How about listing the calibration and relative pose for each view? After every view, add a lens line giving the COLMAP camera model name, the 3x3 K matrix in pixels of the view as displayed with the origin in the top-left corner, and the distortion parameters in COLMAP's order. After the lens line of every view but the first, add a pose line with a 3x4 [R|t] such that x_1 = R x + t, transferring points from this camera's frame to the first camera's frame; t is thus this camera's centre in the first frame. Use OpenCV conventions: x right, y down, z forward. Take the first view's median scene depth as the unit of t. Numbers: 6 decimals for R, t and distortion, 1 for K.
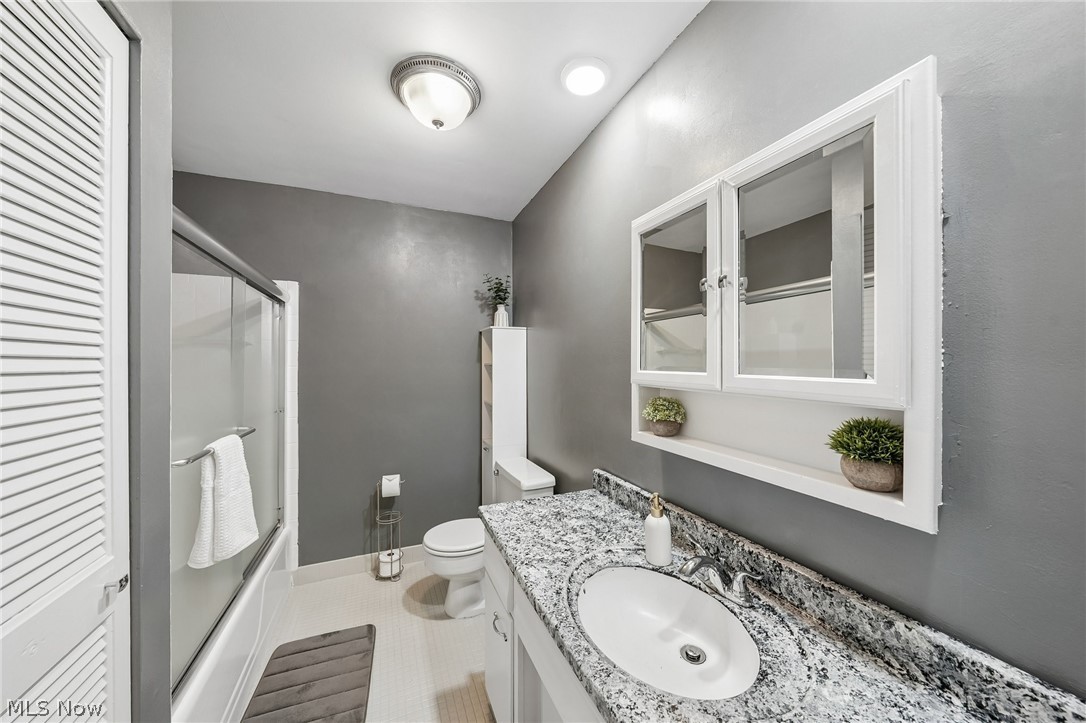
lens RADIAL K [[374.6, 0, 540.9], [0, 374.6, 363.5], [0, 0, 1]] dist [0.002013, 0.000671]
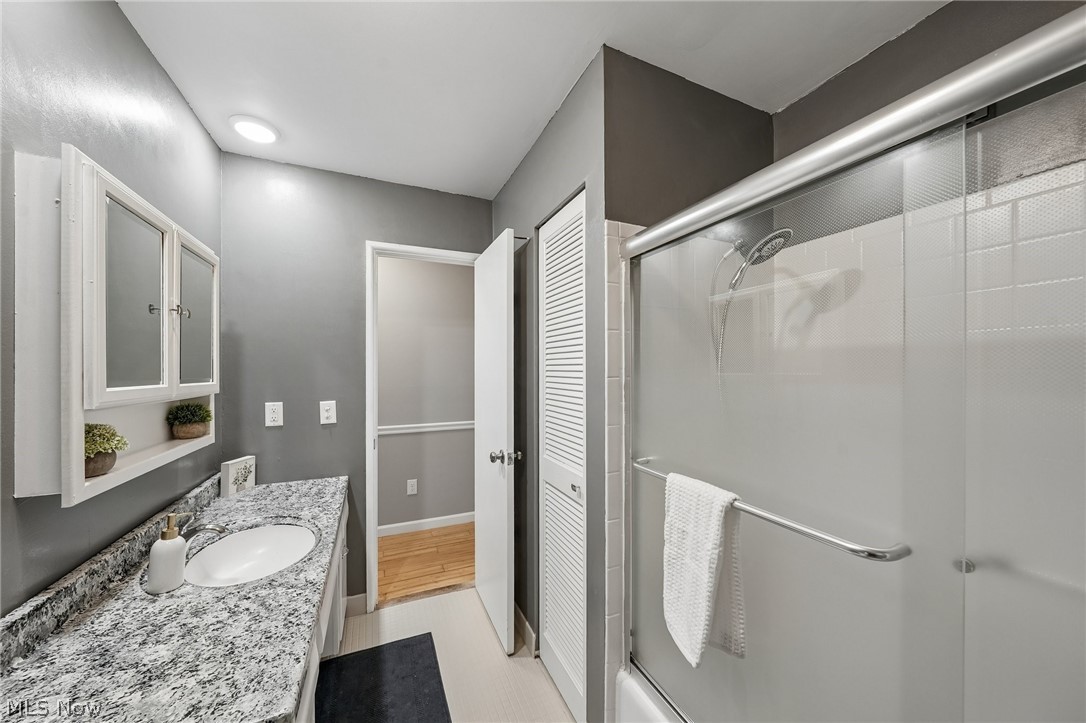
lens RADIAL K [[374.6, 0, 542.5], [0, 374.6, 366.7], [0, 0, 1]] dist [0.002013, 0.000671]
pose [[-0.999746, 0.002187, -0.022418, -0.558905], [0.002334, 0.999976, -0.006519, -0.019576], [0.022403, -0.006570, -0.999727, 1.798051]]
